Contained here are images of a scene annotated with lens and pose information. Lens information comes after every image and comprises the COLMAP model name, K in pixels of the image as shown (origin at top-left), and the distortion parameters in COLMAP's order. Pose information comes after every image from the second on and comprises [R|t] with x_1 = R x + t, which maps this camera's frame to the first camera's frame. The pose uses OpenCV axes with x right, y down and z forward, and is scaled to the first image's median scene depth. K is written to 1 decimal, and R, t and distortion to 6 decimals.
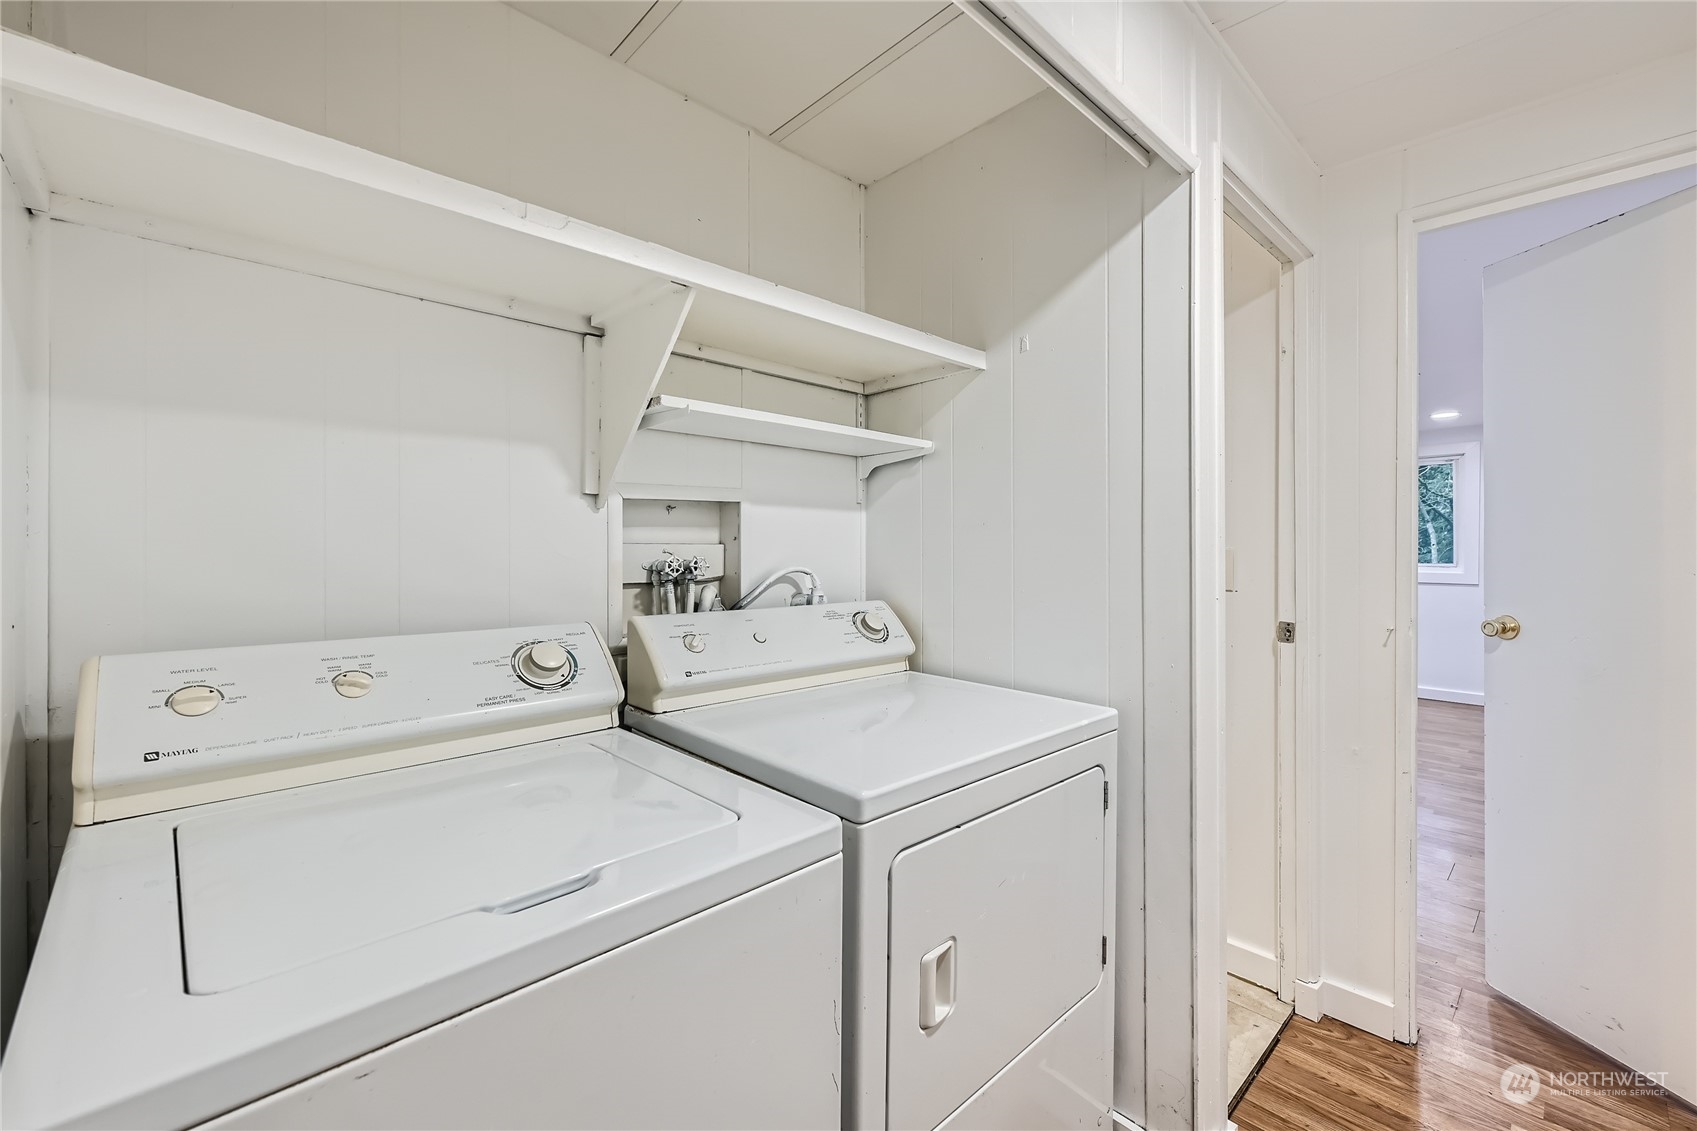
lens RADIAL K [[690.4, 0, 849.6], [0, 690.4, 549.9], [0, 0, 1]] dist [-0.000314, 0.000037]
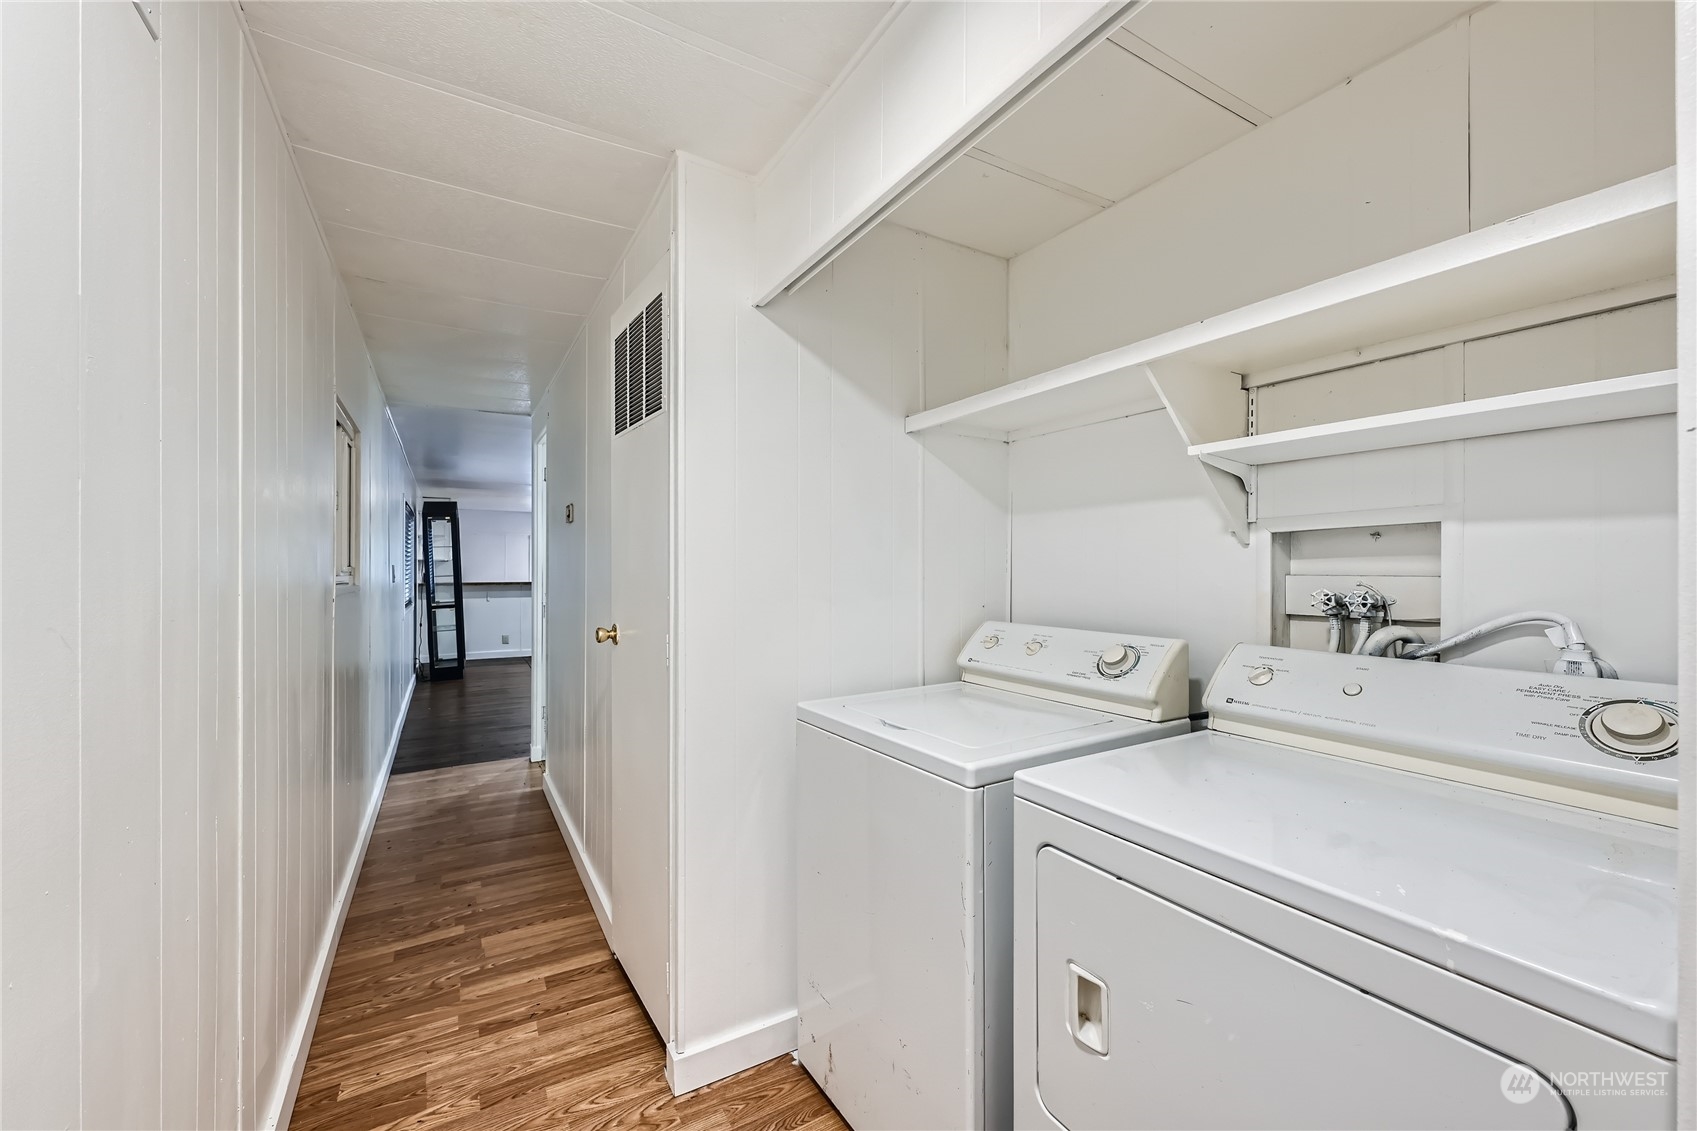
lens RADIAL K [[681.2, 0, 848.5], [0, 681.2, 565.5], [0, 0, 1]] dist [-0.001158, 0.000176]
pose [[-0.230081, -0.004142, -0.973163, 0.756501], [0.003936, 0.999979, -0.005187, -0.019868], [0.973163, -0.005024, -0.230060, 0.553251]]
